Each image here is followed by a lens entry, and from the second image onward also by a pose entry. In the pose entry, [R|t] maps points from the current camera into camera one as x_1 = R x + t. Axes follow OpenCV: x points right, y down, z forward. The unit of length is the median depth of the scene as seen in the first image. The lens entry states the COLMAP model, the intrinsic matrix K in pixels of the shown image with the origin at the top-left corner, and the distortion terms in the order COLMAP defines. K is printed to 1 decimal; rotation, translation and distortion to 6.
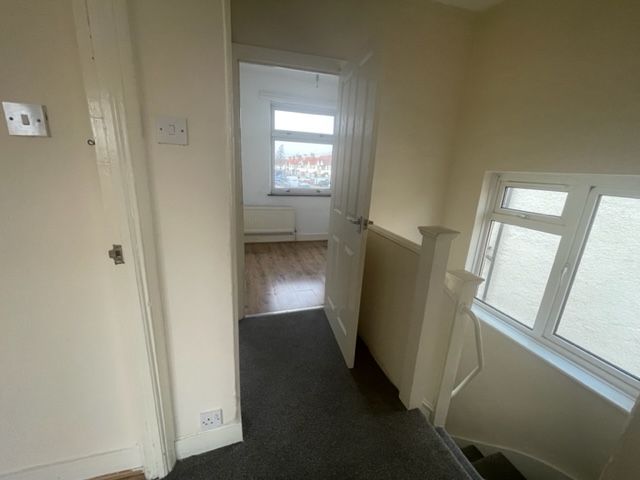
lens RADIAL K [[259.6, 0, 317.3], [0, 259.6, 239.5], [0, 0, 1]] dist [0.000113, -0.000097]
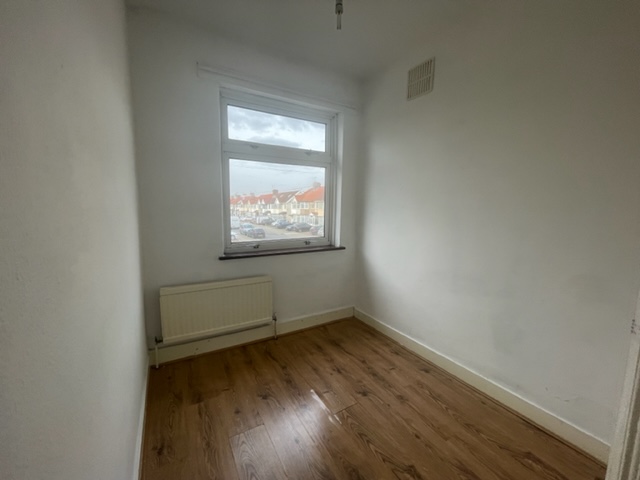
lens RADIAL K [[259.6, 0, 321.3], [0, 259.6, 240.0], [0, 0, 1]] dist [0.000113, -0.000097]
pose [[0.971099, -0.057243, 0.231710, -0.102519], [0.088833, 0.987751, -0.128282, -0.113382], [-0.221528, 0.145158, 0.964290, 0.417646]]
